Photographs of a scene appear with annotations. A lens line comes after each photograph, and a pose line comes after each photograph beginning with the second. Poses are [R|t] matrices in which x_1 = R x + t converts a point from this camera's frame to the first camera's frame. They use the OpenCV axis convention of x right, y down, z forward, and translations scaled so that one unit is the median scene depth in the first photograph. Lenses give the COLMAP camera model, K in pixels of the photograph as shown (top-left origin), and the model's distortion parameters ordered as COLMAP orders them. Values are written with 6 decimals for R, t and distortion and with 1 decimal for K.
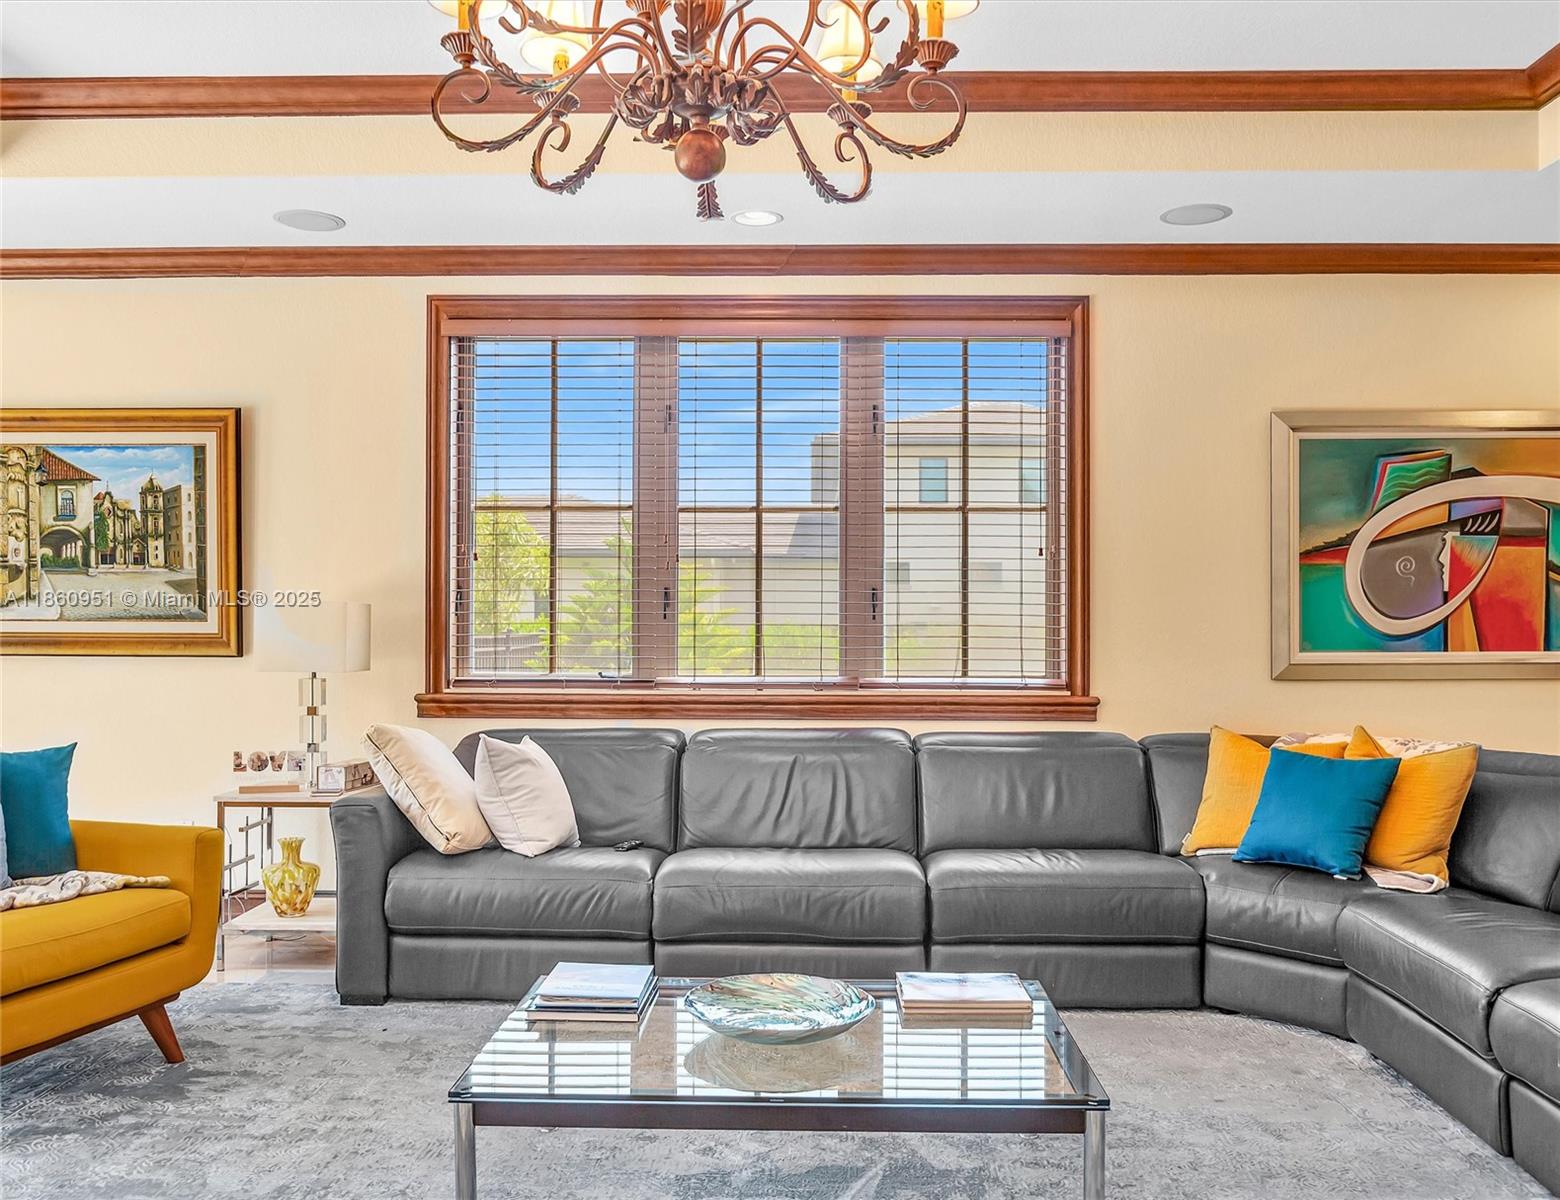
lens RADIAL K [[1270.3, 0, 780.0], [0, 1270.3, 600.0], [0, 0, 1]] dist [-0.006382, 0.002219]
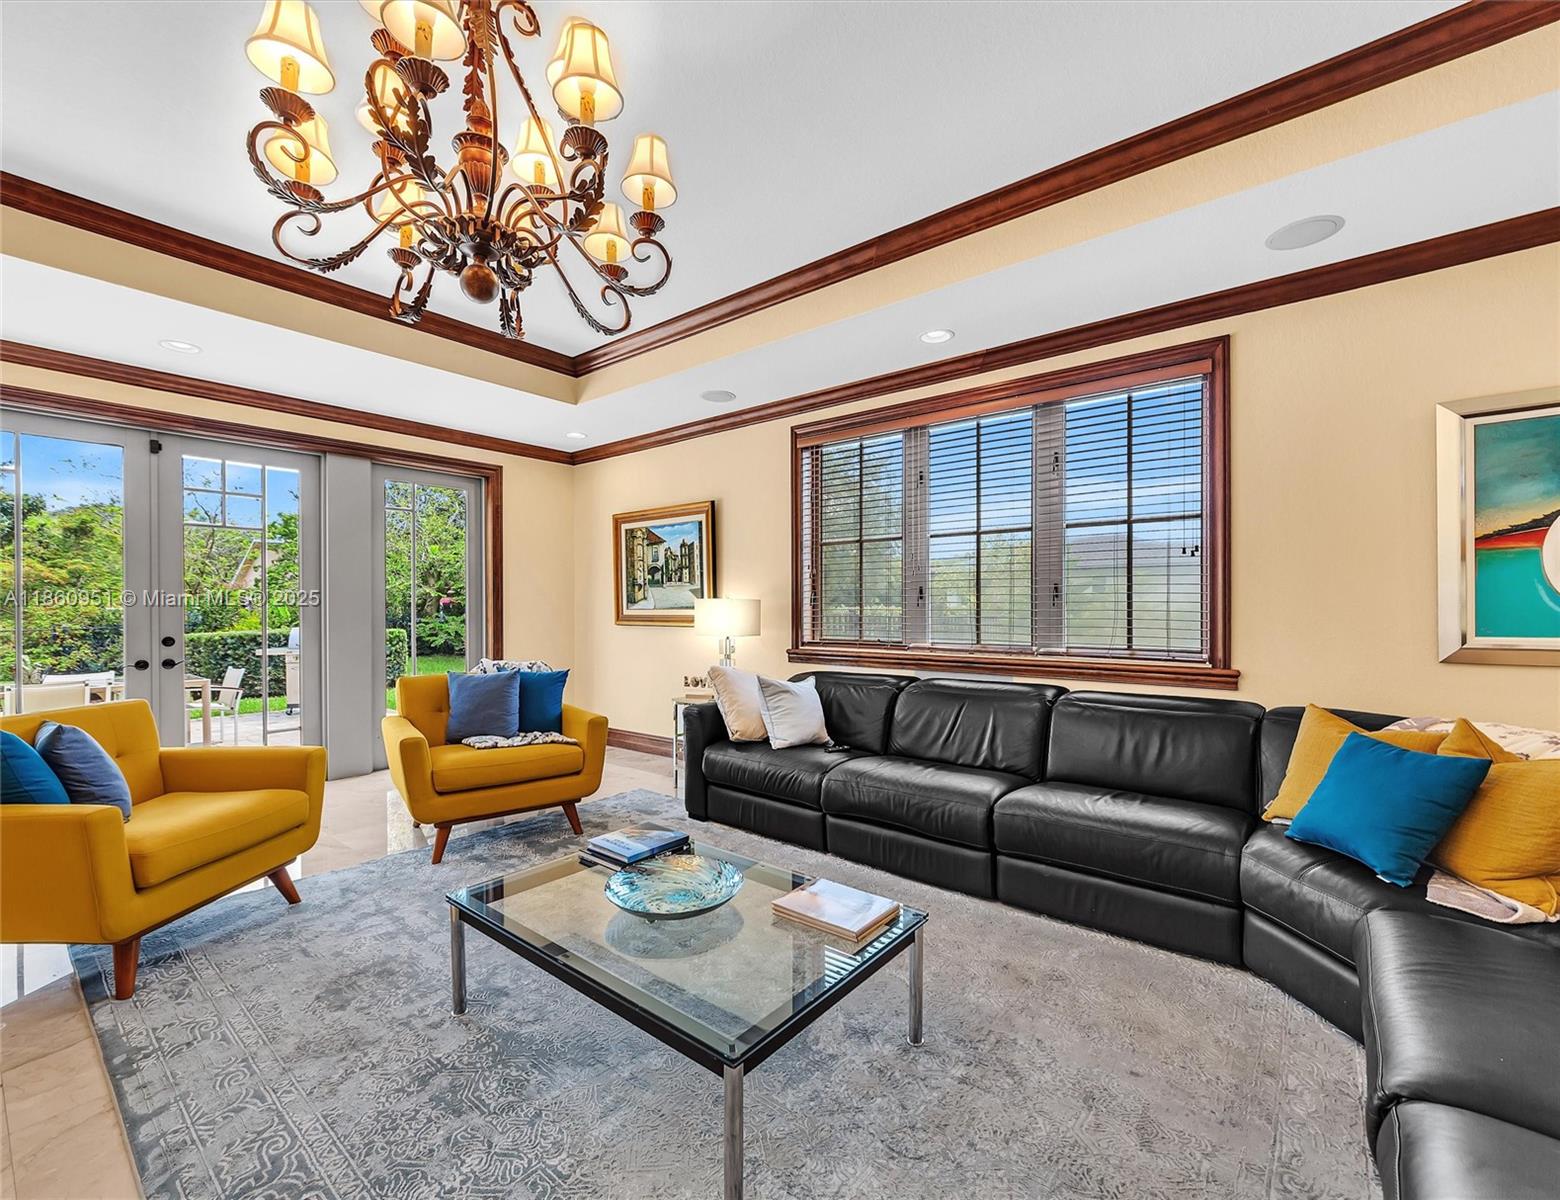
lens RADIAL K [[657.6, 0, 785.1], [0, 657.6, 603.0], [0, 0, 1]] dist [0.000534, -0.000143]
pose [[0.807269, -0.009297, -0.590111, 0.271070], [0.016601, 0.999838, 0.006959, 0.002038], [0.589950, -0.015415, 0.807292, 0.251146]]
